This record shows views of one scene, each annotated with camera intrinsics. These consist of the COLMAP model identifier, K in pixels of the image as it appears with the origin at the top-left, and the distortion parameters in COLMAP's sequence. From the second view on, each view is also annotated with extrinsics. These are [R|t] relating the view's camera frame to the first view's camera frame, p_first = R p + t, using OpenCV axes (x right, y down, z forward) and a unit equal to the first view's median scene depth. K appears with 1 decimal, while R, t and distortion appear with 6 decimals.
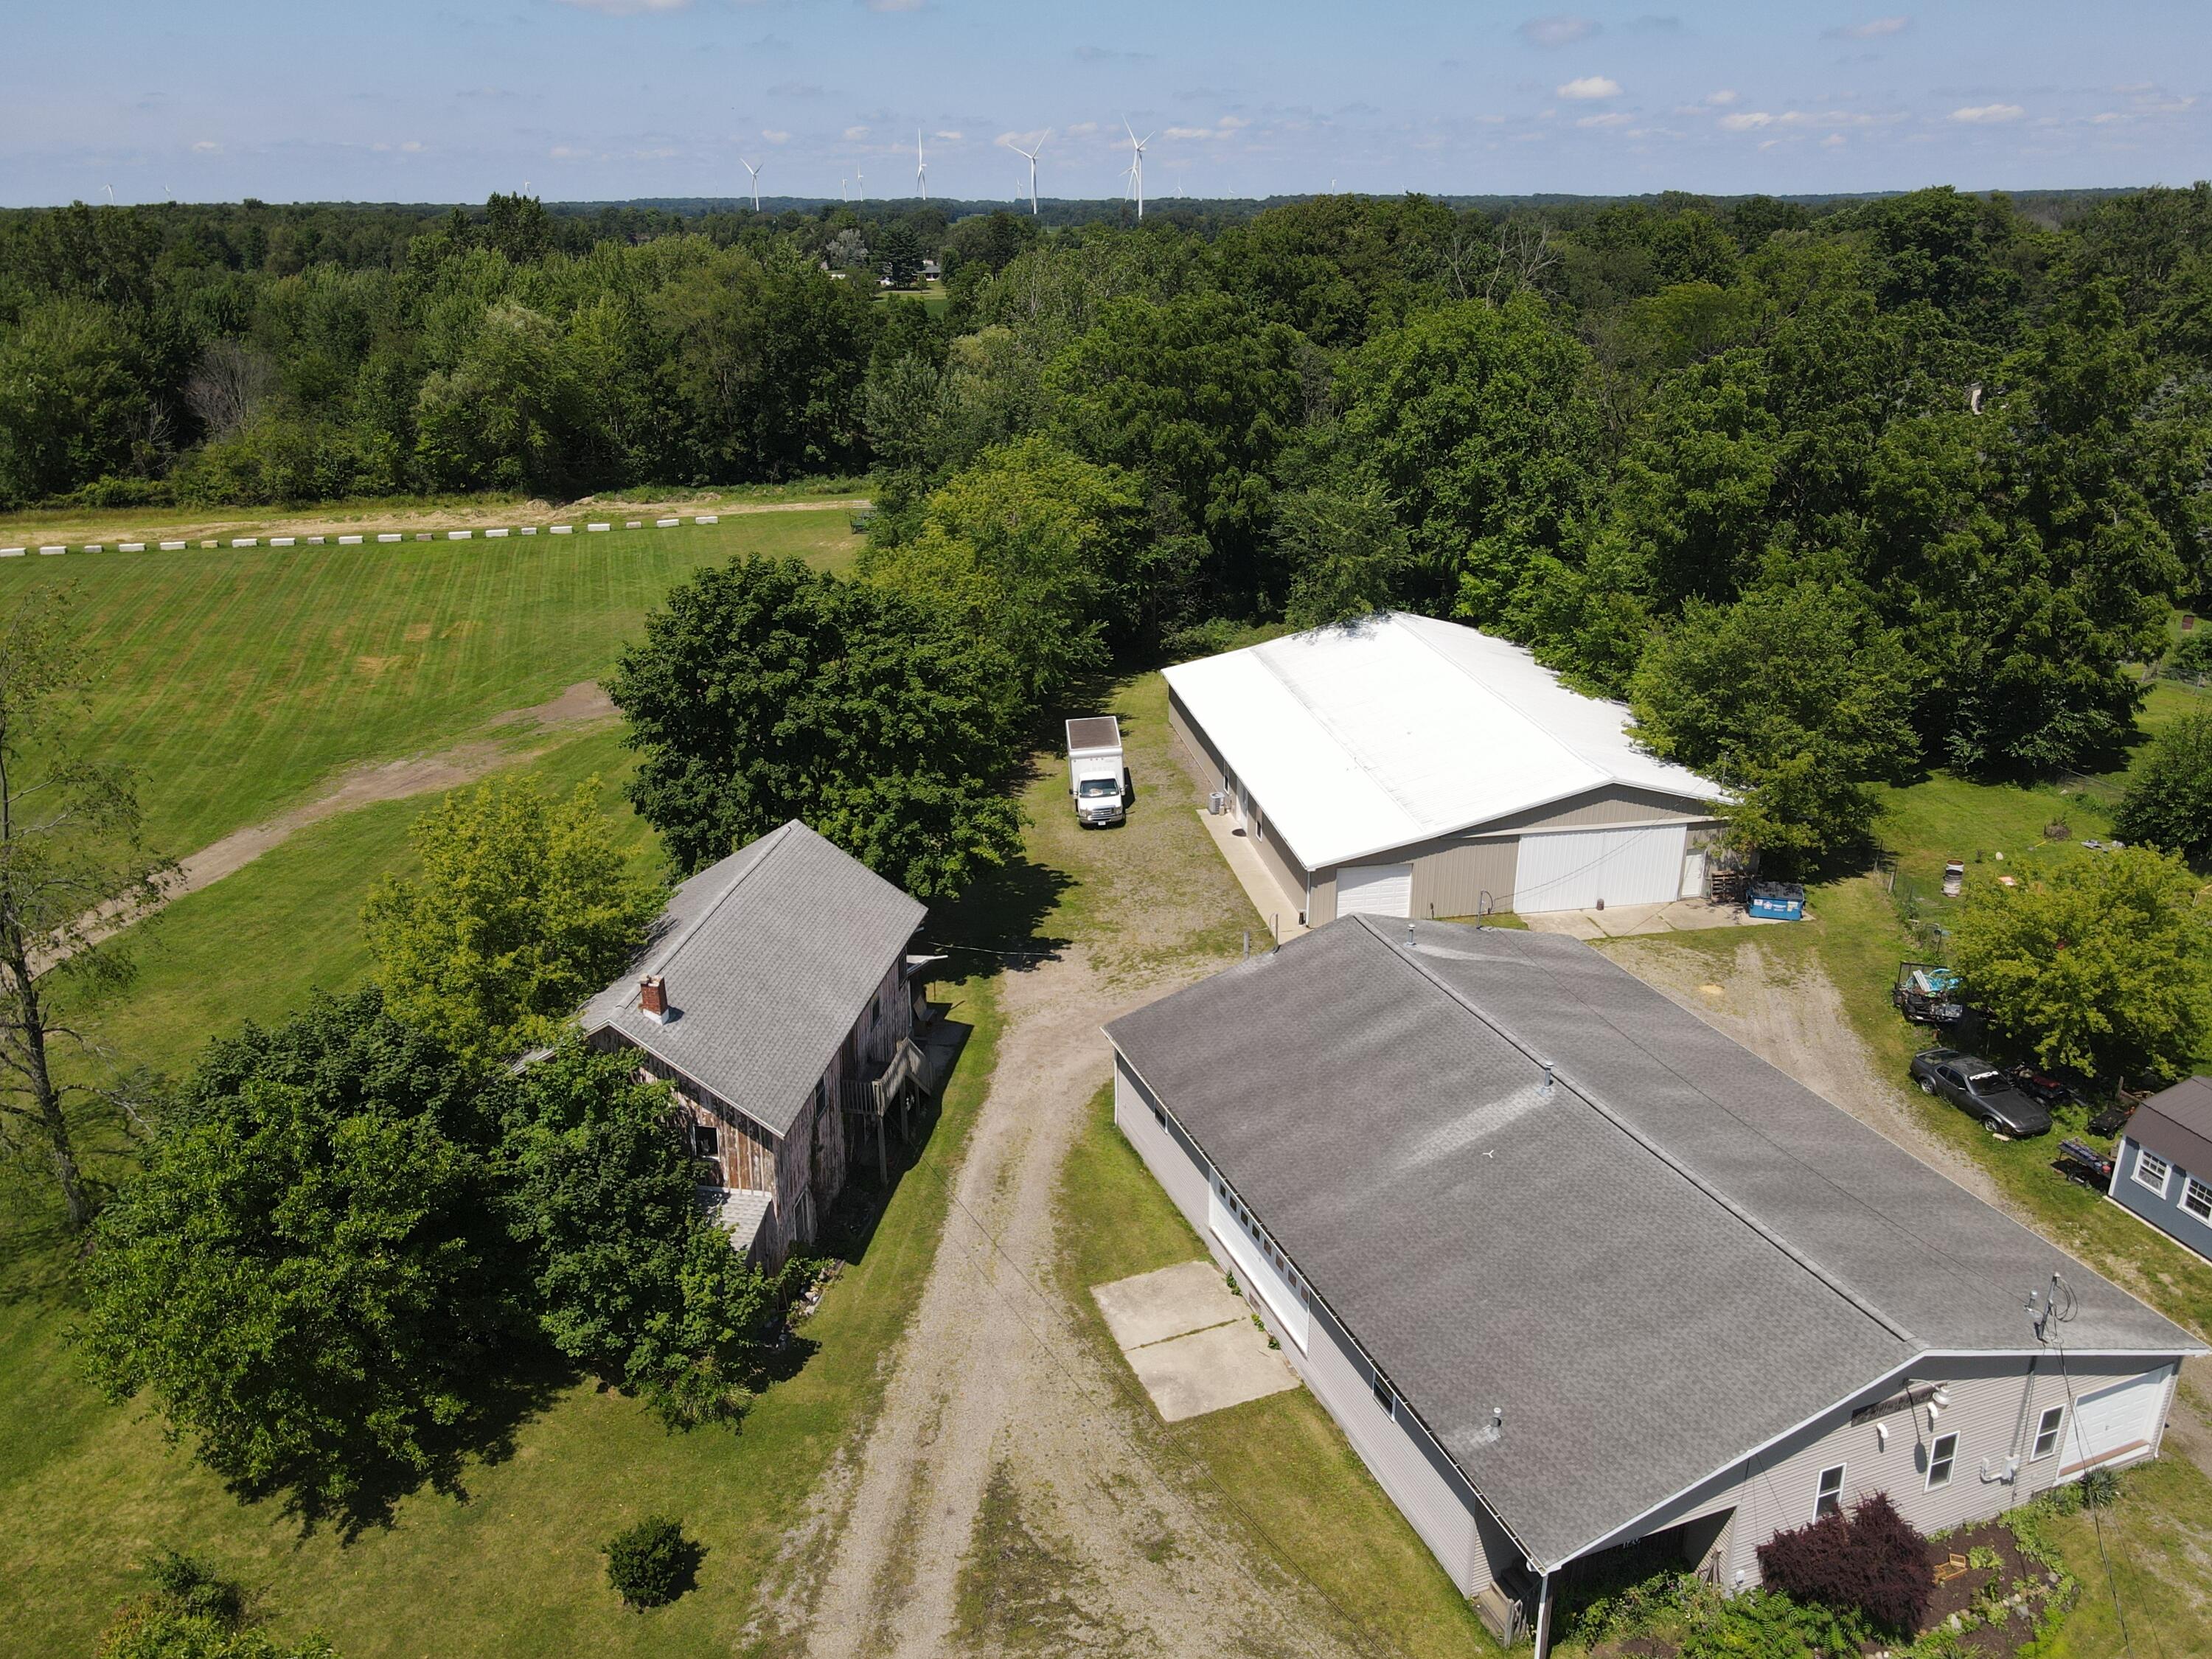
lens RADIAL K [[1613.7, 0, 1101.7], [0, 1613.7, 826.2], [0, 0, 1]] dist [-0.007633, 0.041748]
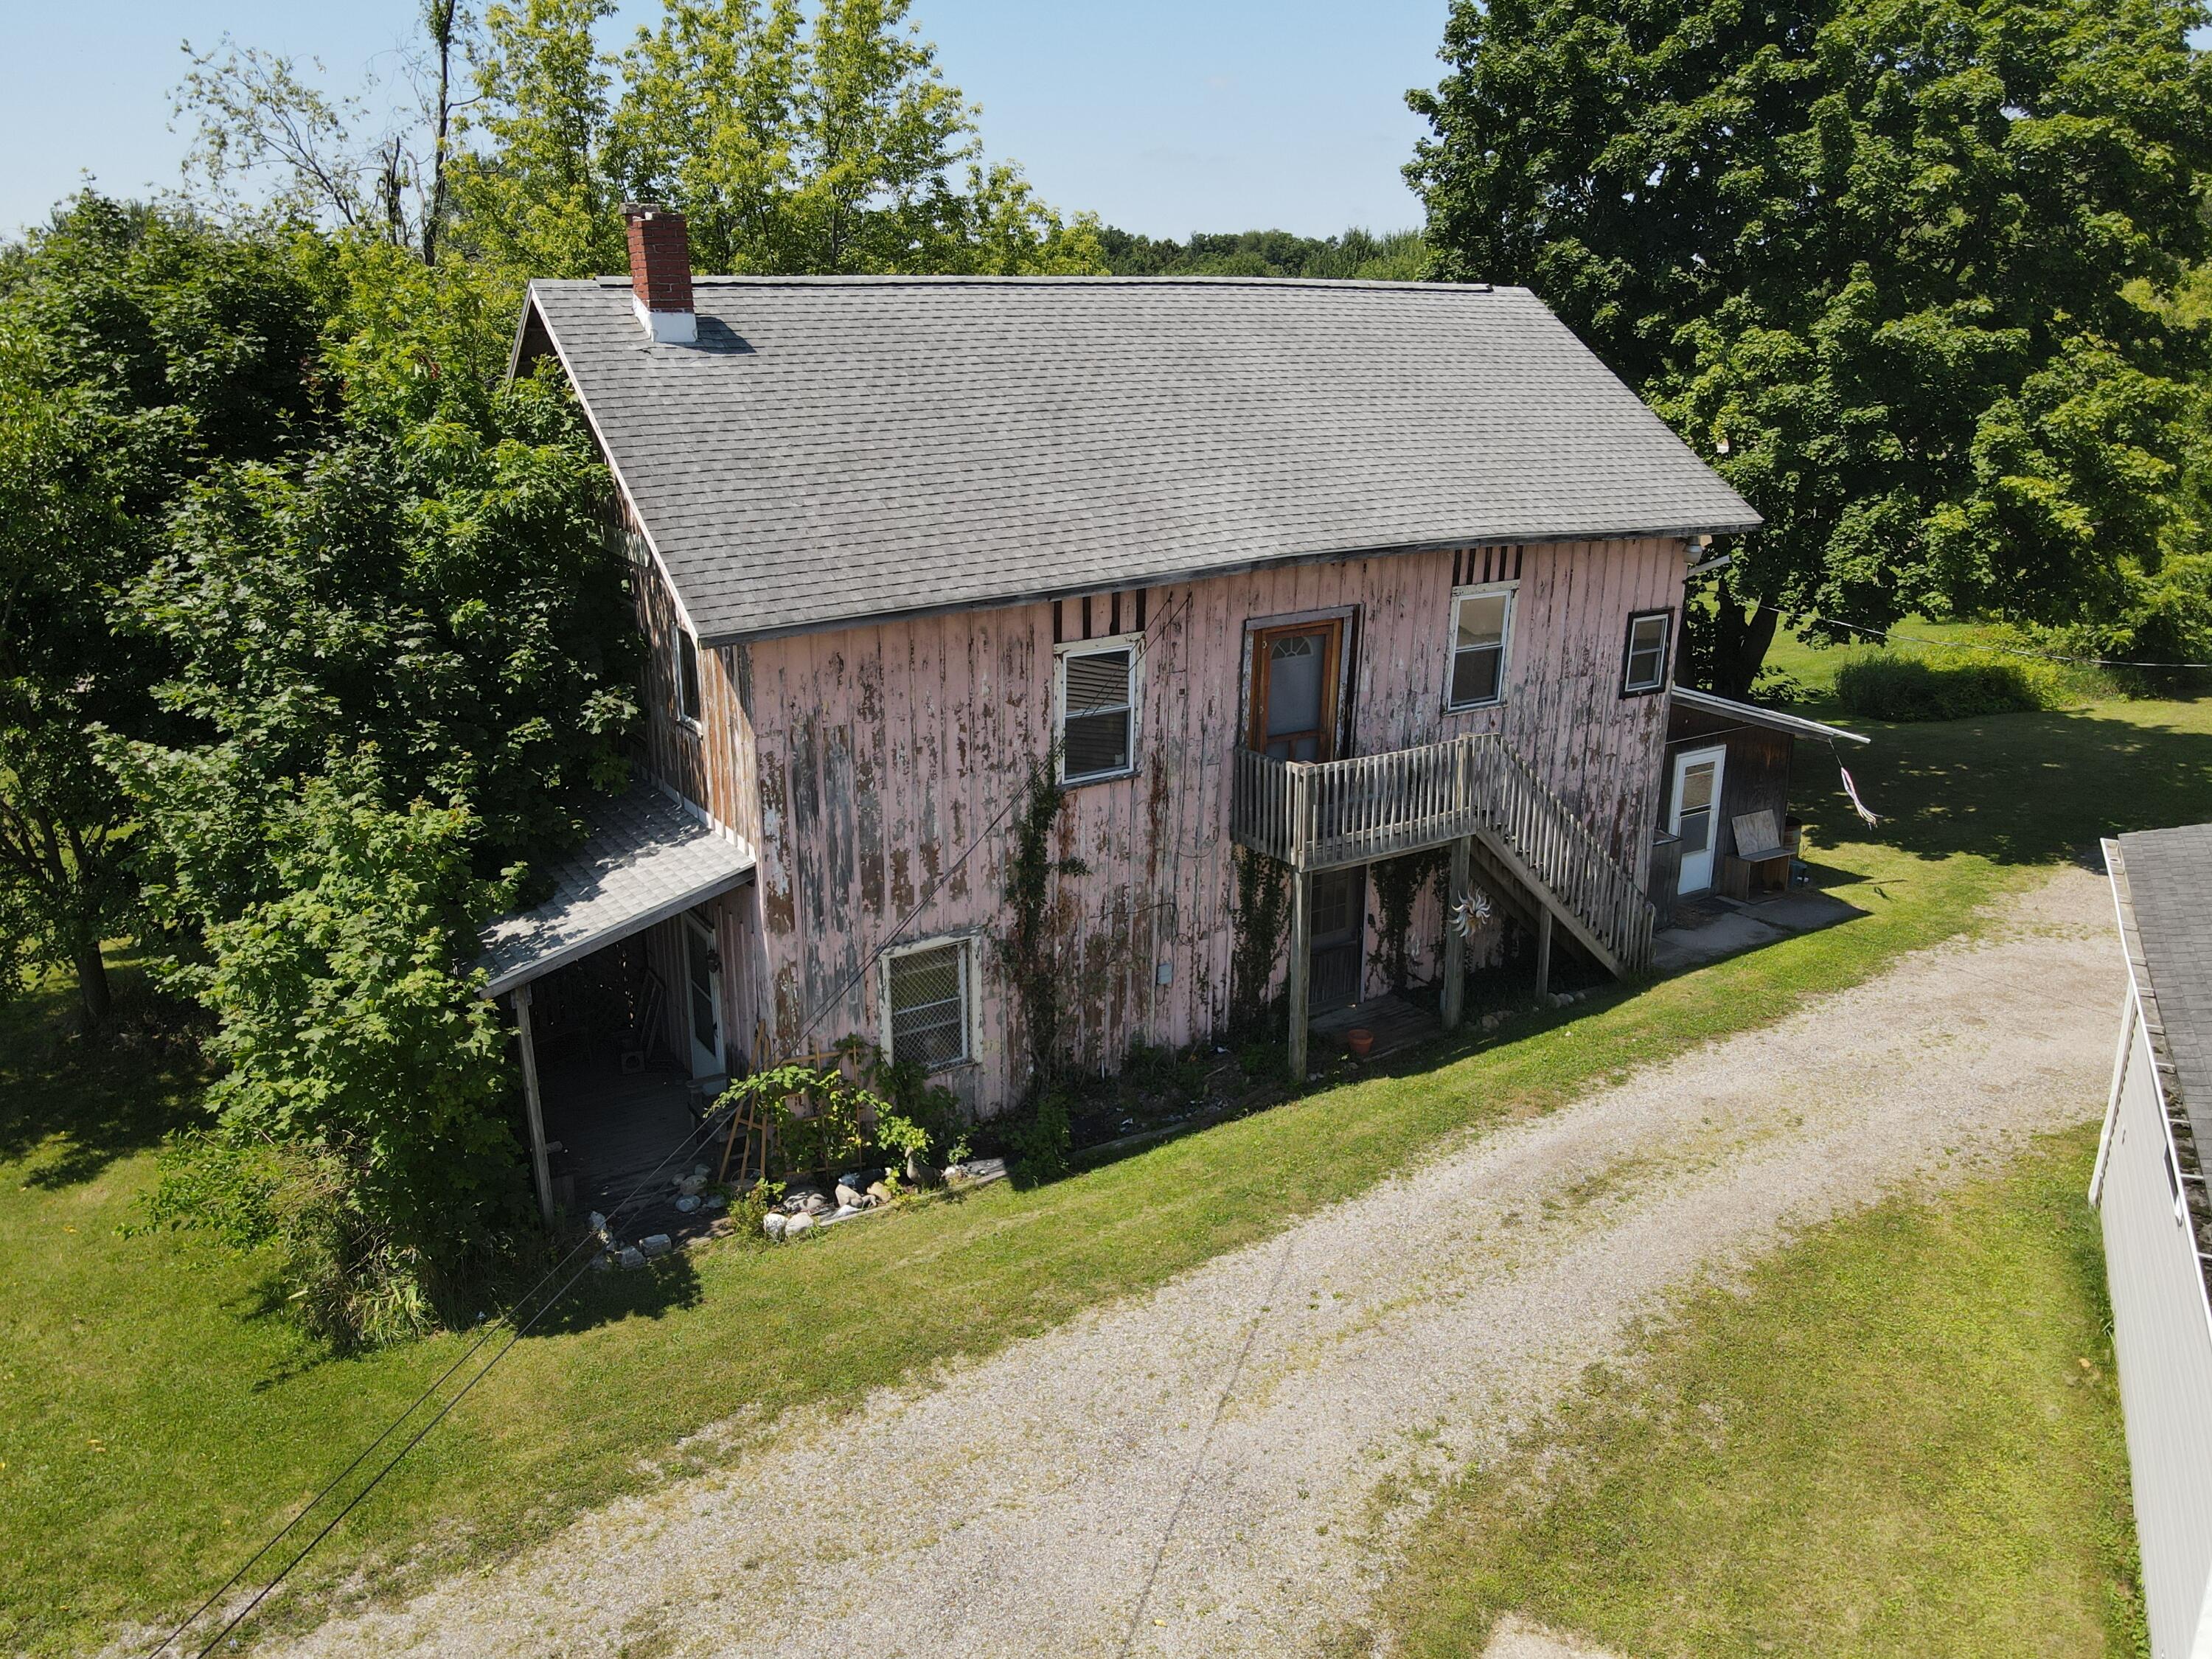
lens RADIAL K [[1613.7, 0, 1101.7], [0, 1613.7, 826.2], [0, 0, 1]] dist [-0.007633, 0.041748]
pose [[0.665967, 0.226342, -0.710815, 0.065990], [-0.270916, 0.961184, 0.052244, 0.123672], [0.695049, 0.157778, 0.701437, 0.539848]]
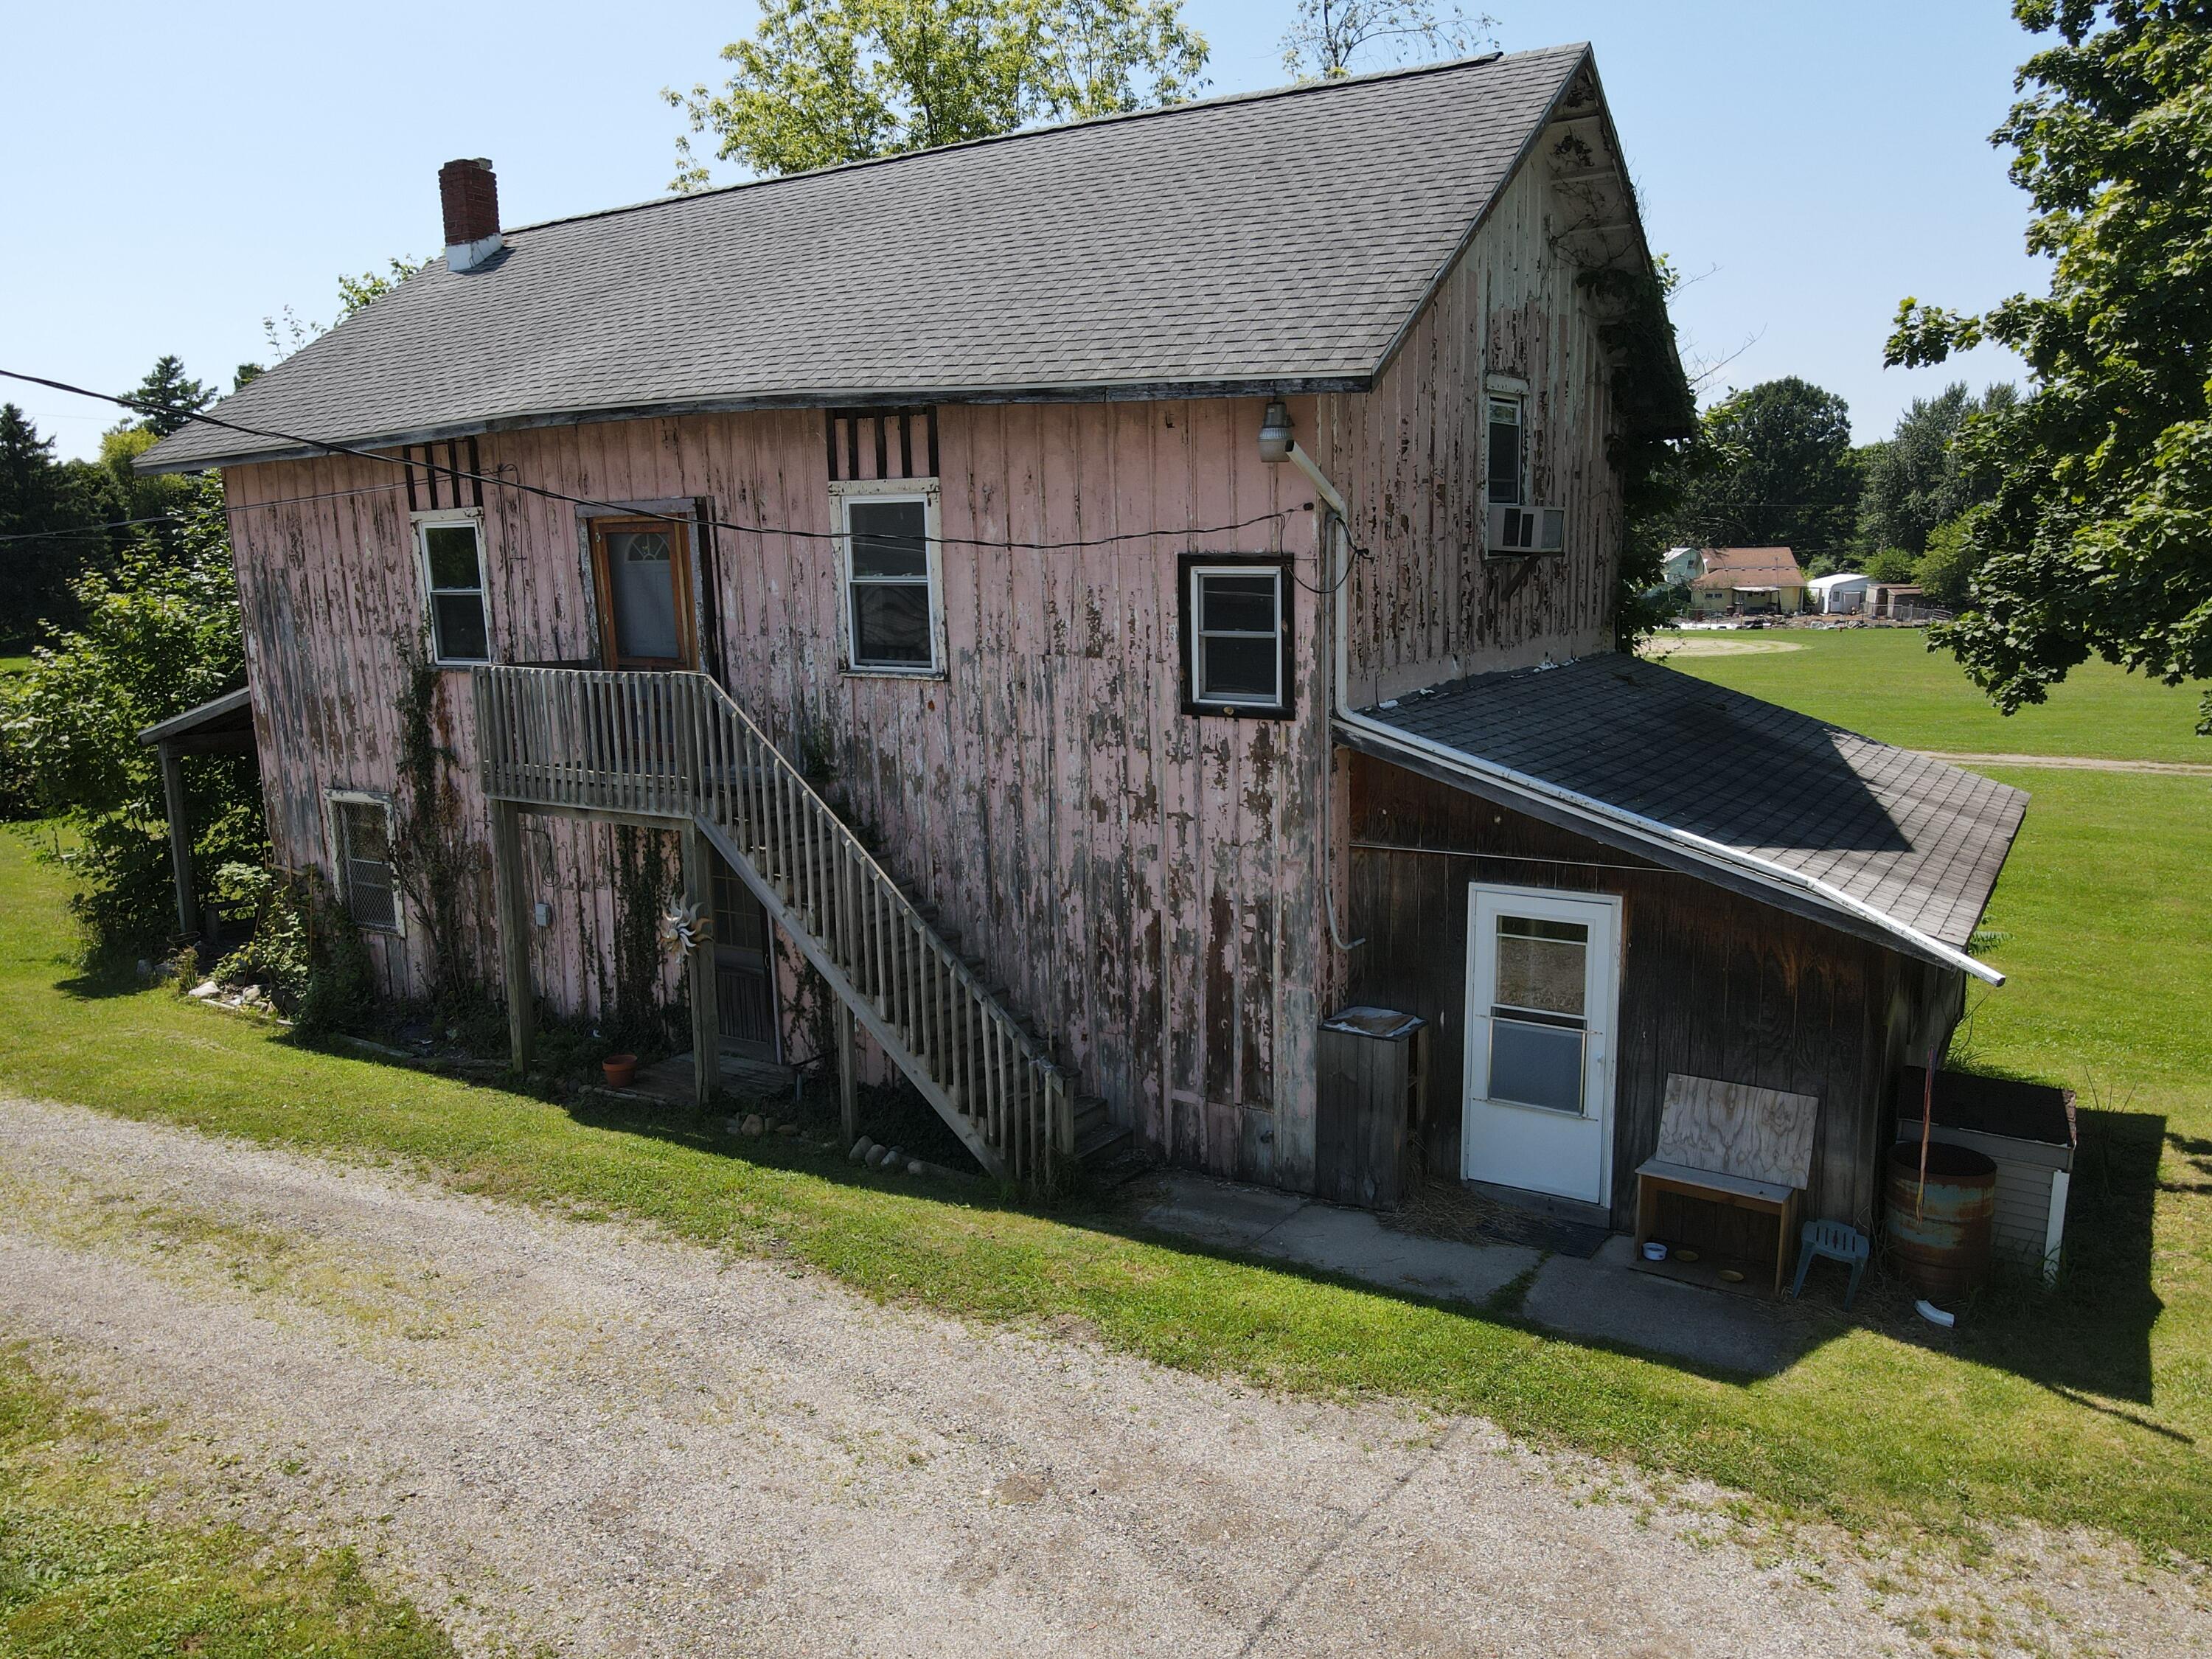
lens RADIAL K [[1613.7, 0, 1101.7], [0, 1613.7, 826.2], [0, 0, 1]] dist [-0.007633, 0.041748]
pose [[-0.377027, 0.167813, -0.910873, 0.068608], [-0.319348, 0.899590, 0.297918, 0.046201], [0.869406, 0.403209, -0.285579, 0.894340]]
